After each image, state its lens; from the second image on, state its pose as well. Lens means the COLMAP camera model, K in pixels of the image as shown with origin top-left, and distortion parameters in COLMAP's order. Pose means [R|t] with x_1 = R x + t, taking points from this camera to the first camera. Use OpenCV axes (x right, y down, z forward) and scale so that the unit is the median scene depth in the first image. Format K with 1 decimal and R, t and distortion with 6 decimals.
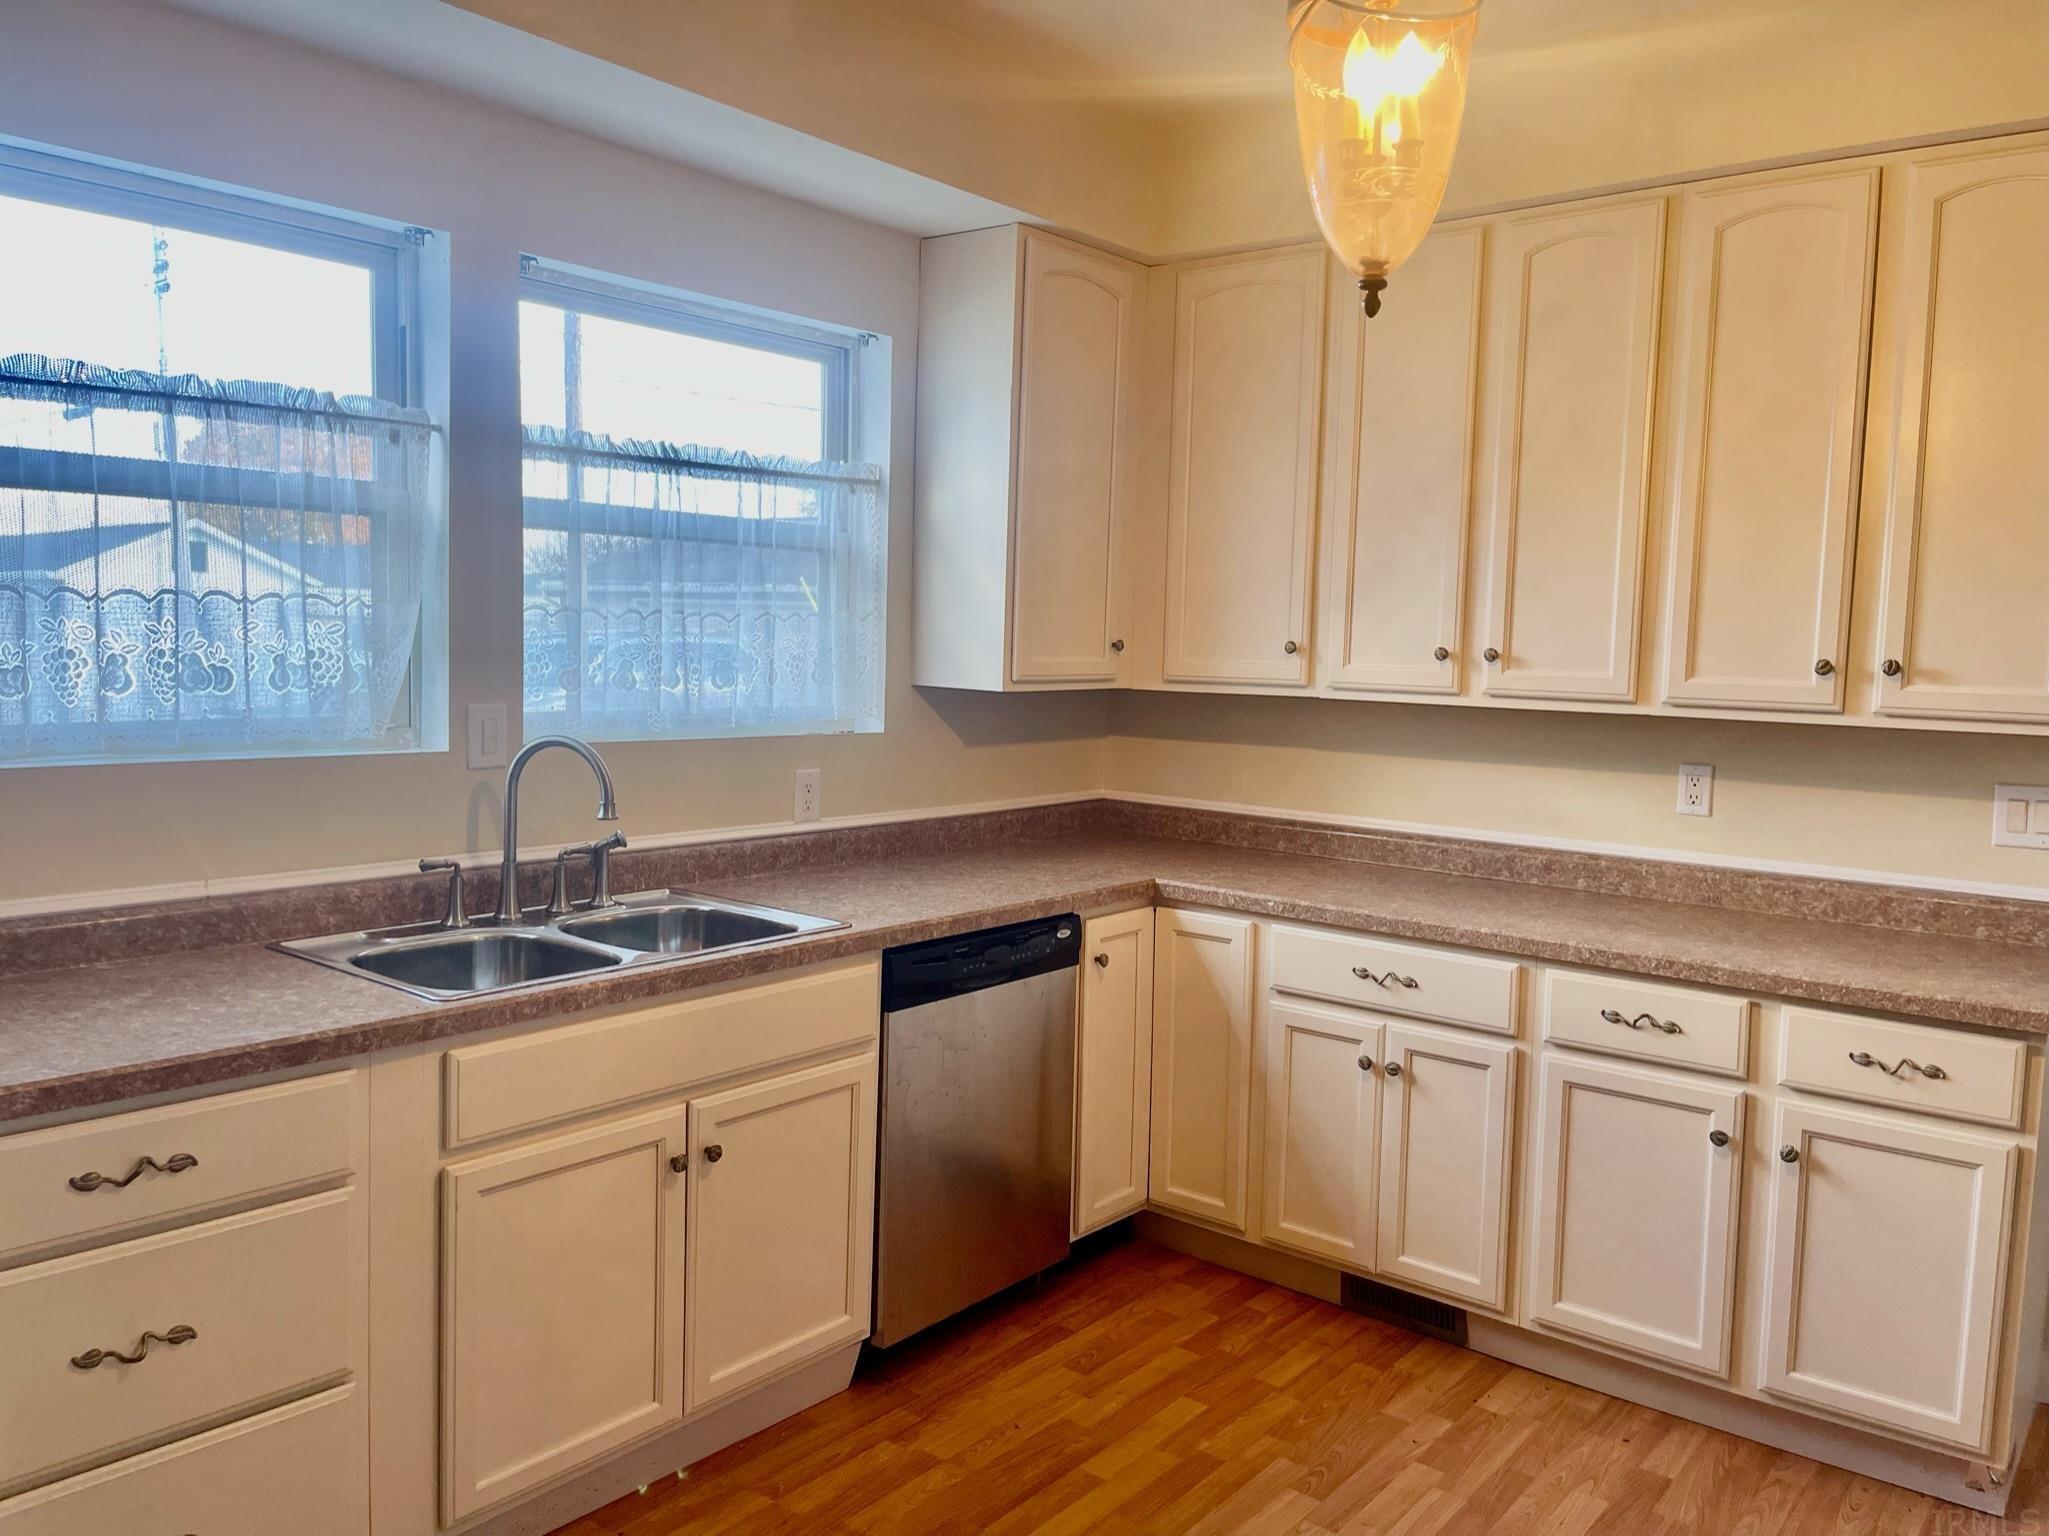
lens RADIAL K [[1541.4, 0, 1040.7], [0, 1541.4, 763.7], [0, 0, 1]] dist [0.065168, -0.085407]
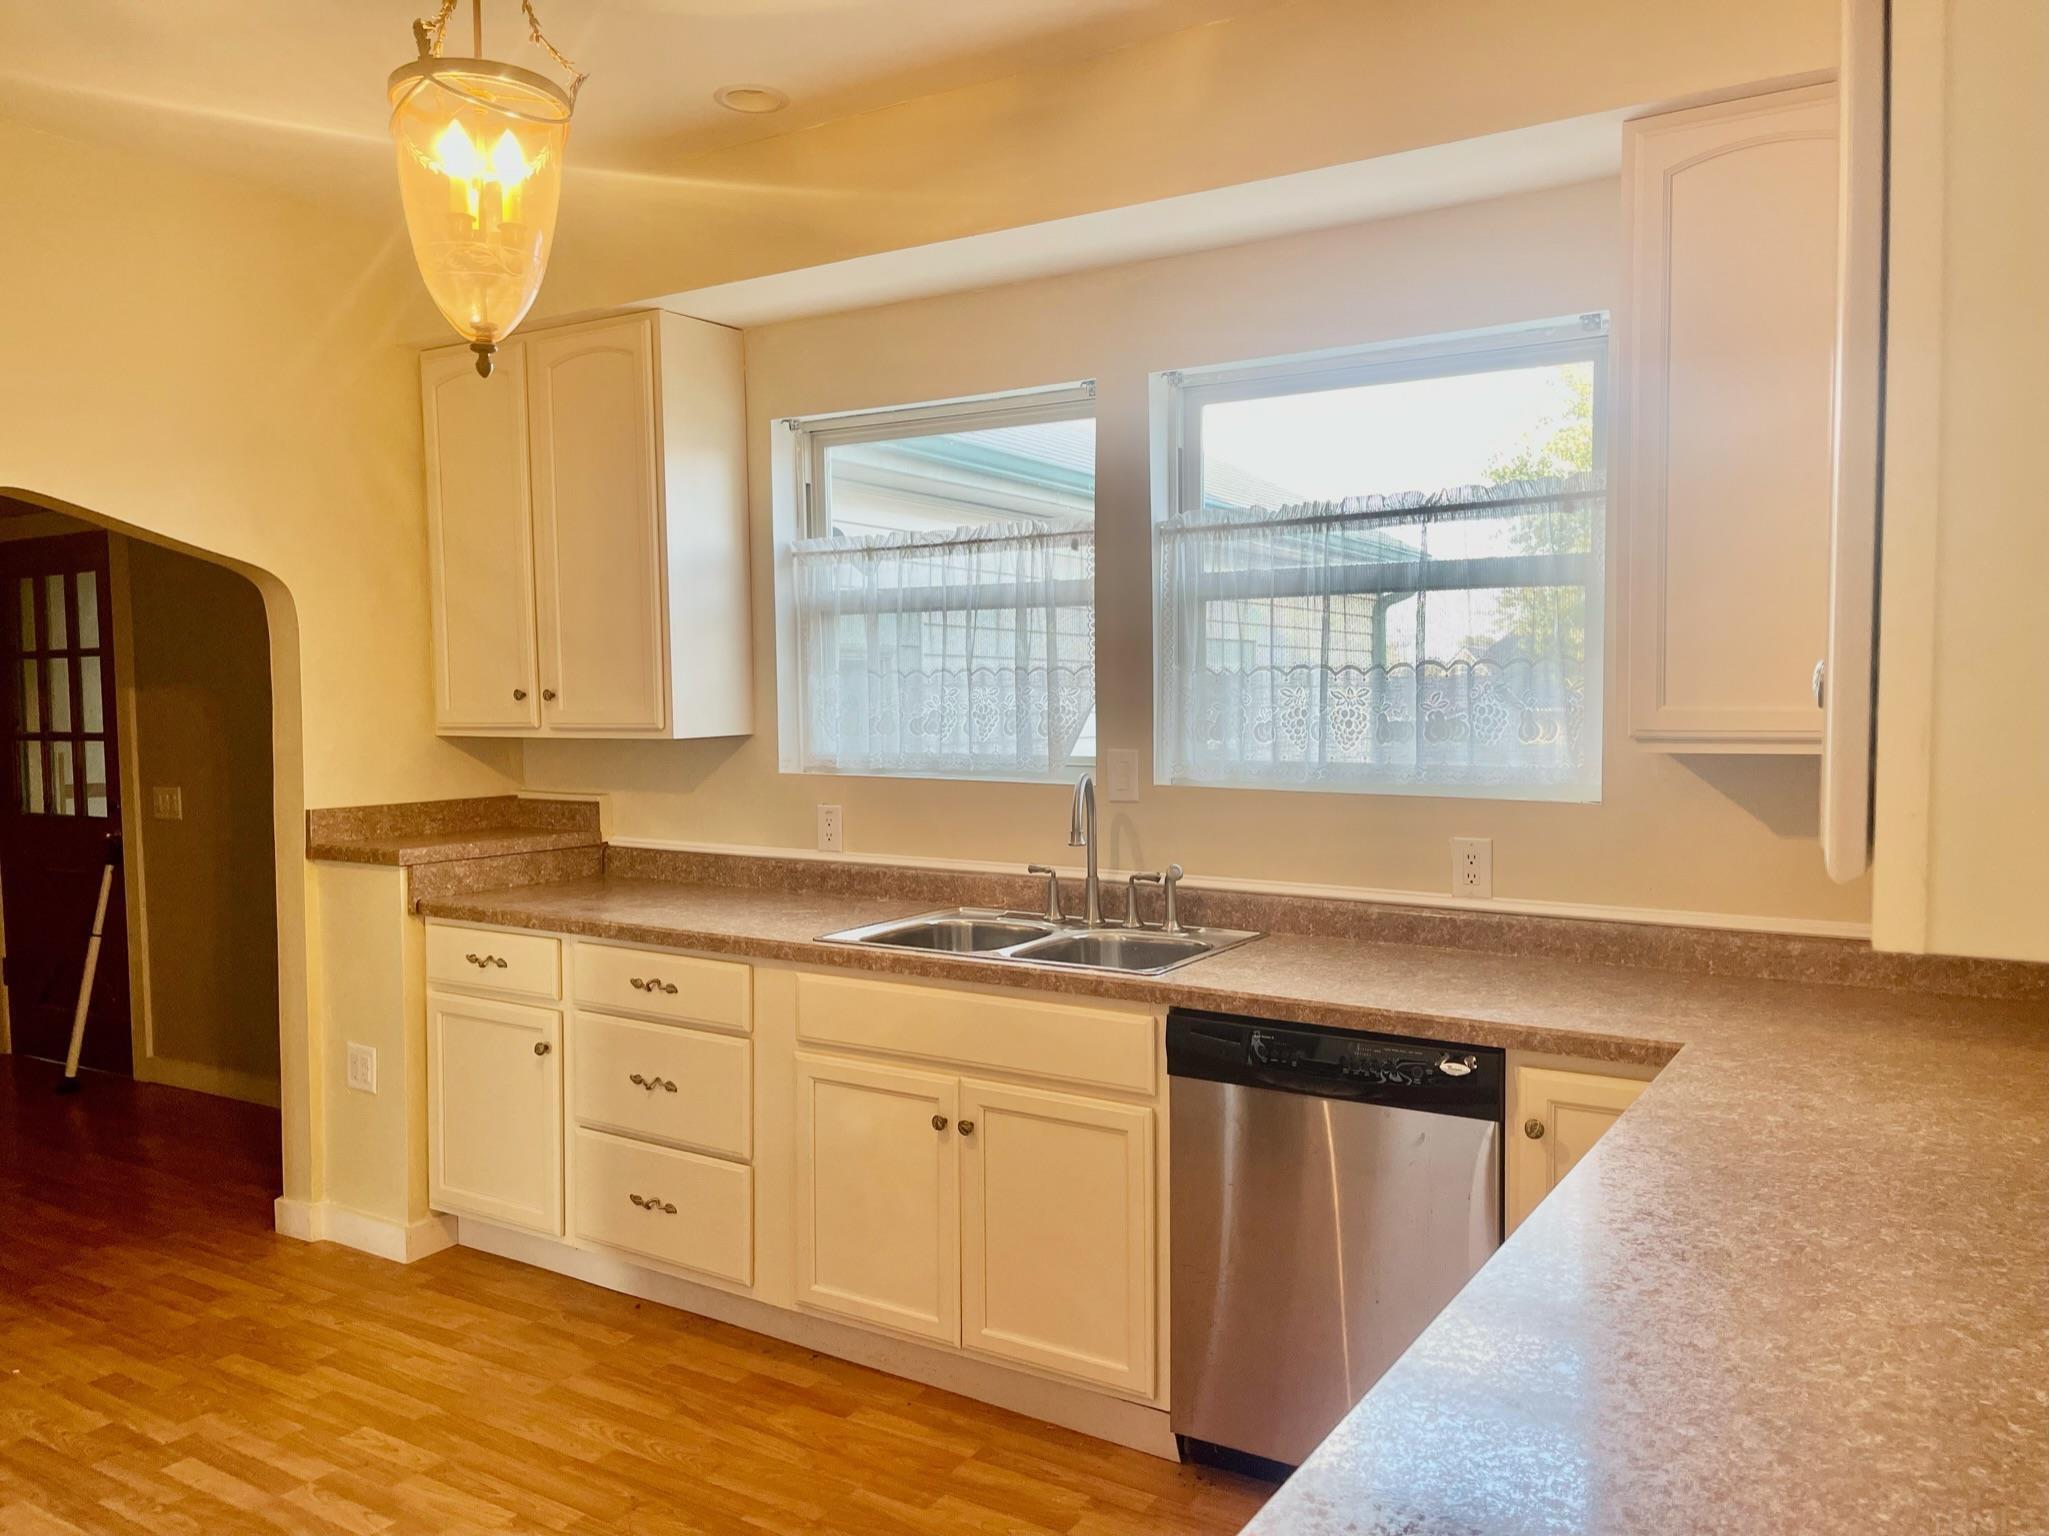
lens RADIAL K [[1541.4, 0, 1022.7], [0, 1541.4, 763.6], [0, 0, 1]] dist [0.065168, -0.085407]
pose [[0.118862, 0.019442, -0.992720, 0.856368], [-0.076713, 0.997000, 0.010340, -0.034834], [0.989943, 0.074925, 0.119997, 0.795323]]
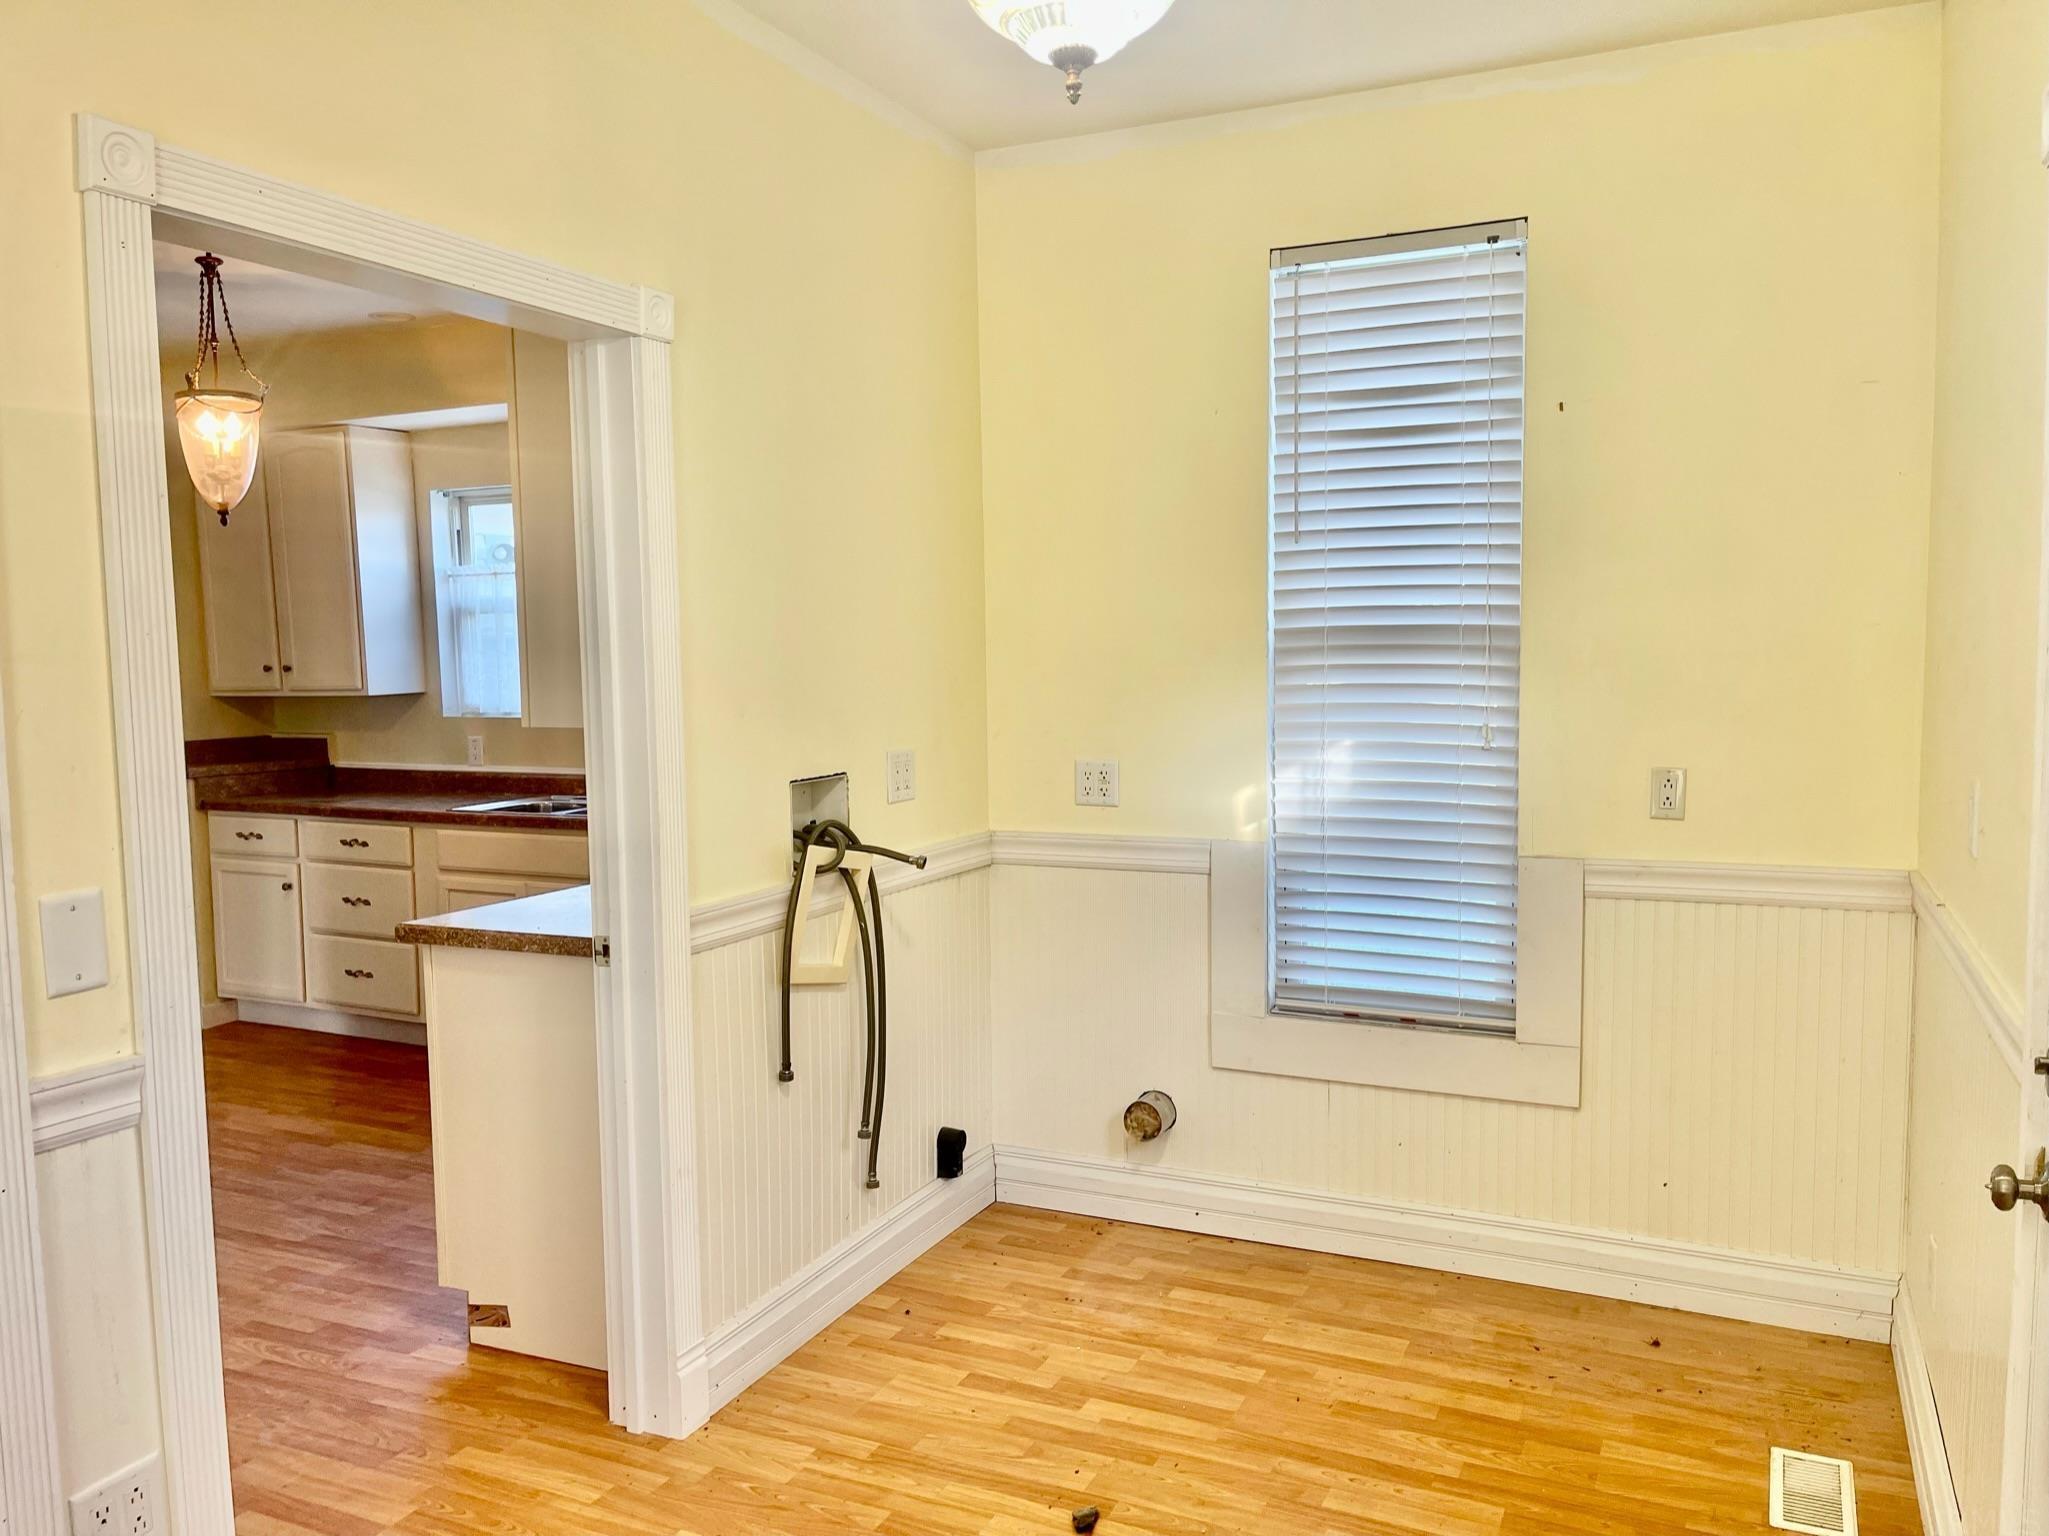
lens RADIAL K [[1541.4, 0, 1040.0], [0, 1541.4, 778.5], [0, 0, 1]] dist [0.065168, -0.085407]
pose [[0.239946, 0.054147, -0.969275, 1.813823], [-0.060140, 0.997355, 0.040828, -0.048539], [0.968922, 0.048495, 0.242568, 1.041506]]
